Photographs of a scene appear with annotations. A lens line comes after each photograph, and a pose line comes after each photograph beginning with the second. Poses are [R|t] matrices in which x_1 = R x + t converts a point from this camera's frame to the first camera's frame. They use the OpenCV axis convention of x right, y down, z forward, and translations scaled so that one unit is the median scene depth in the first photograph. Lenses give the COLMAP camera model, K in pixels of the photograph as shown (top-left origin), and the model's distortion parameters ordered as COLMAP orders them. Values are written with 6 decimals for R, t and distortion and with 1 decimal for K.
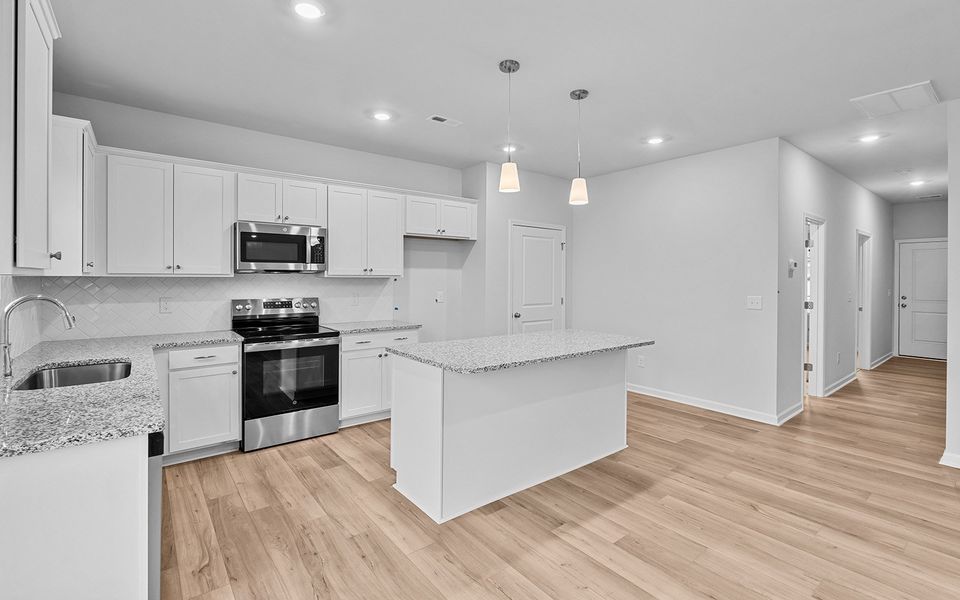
lens RADIAL K [[428.6, 0, 478.0], [0, 428.6, 279.7], [0, 0, 1]] dist [-0.003511, 0.000656]
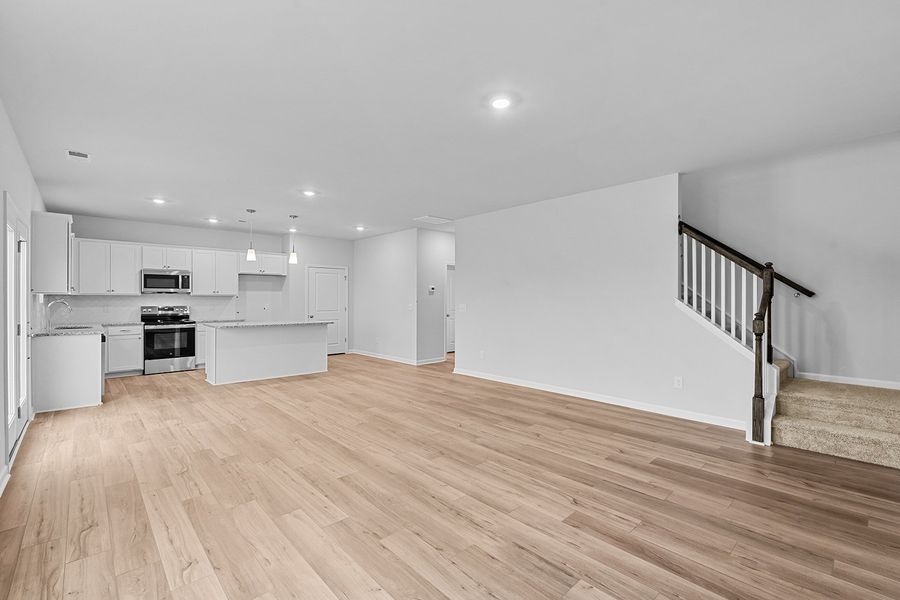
lens RADIAL K [[396.8, 0, 442.2], [0, 396.8, 300.4], [0, 0, 1]] dist [0.004666, 0.000364]
pose [[0.997674, -0.003052, 0.068102, 0.808751], [0.003109, 0.999995, -0.000729, 0.026206], [-0.068099, 0.000939, 0.997678, -1.102075]]
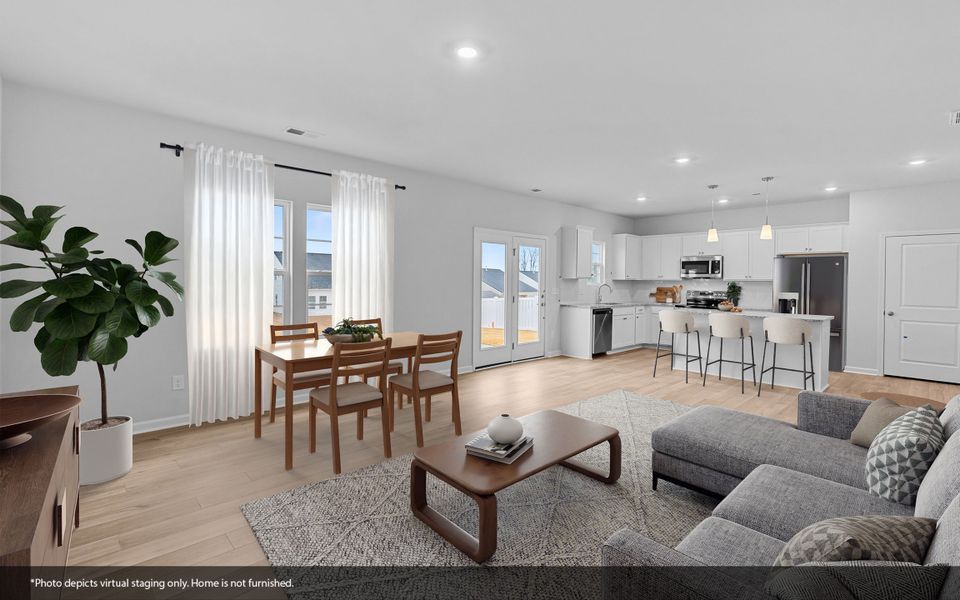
lens RADIAL K [[435.1, 0, 483.4], [0, 435.1, 285.2], [0, 0, 1]] dist [-0.002614, -0.000964]
pose [[0.106278, 0.006708, -0.994314, 1.753985], [-0.015718, 0.999864, 0.005065, 0.026038], [0.994212, 0.015090, 0.106369, -0.352958]]
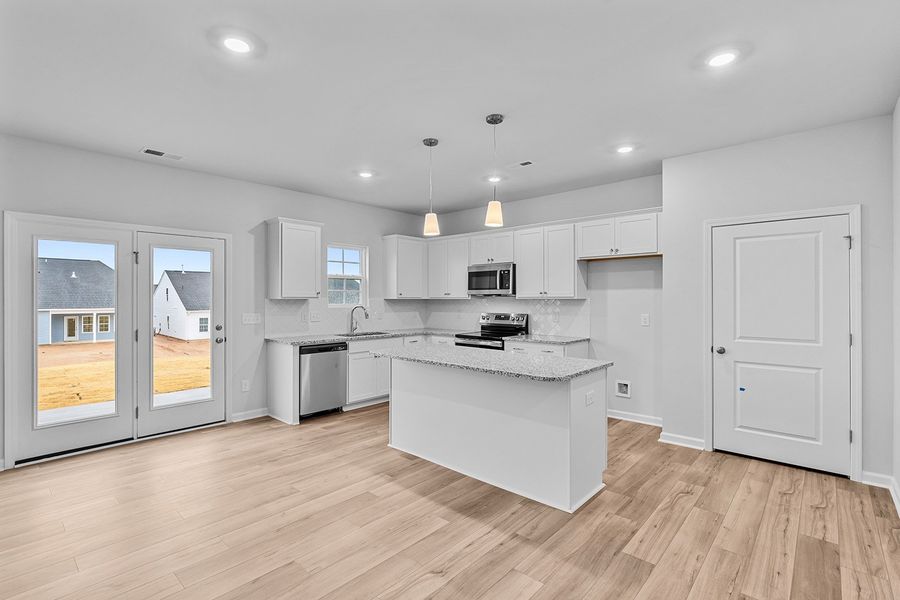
lens RADIAL K [[421.5, 0, 451.8], [0, 421.5, 299.0], [0, 0, 1]] dist [0.002510, -0.001230]
pose [[0.176847, -0.003834, -0.984231, 1.086127], [-0.002911, 0.999986, -0.004419, 0.001096], [0.984234, 0.003646, 0.176833, 0.652869]]
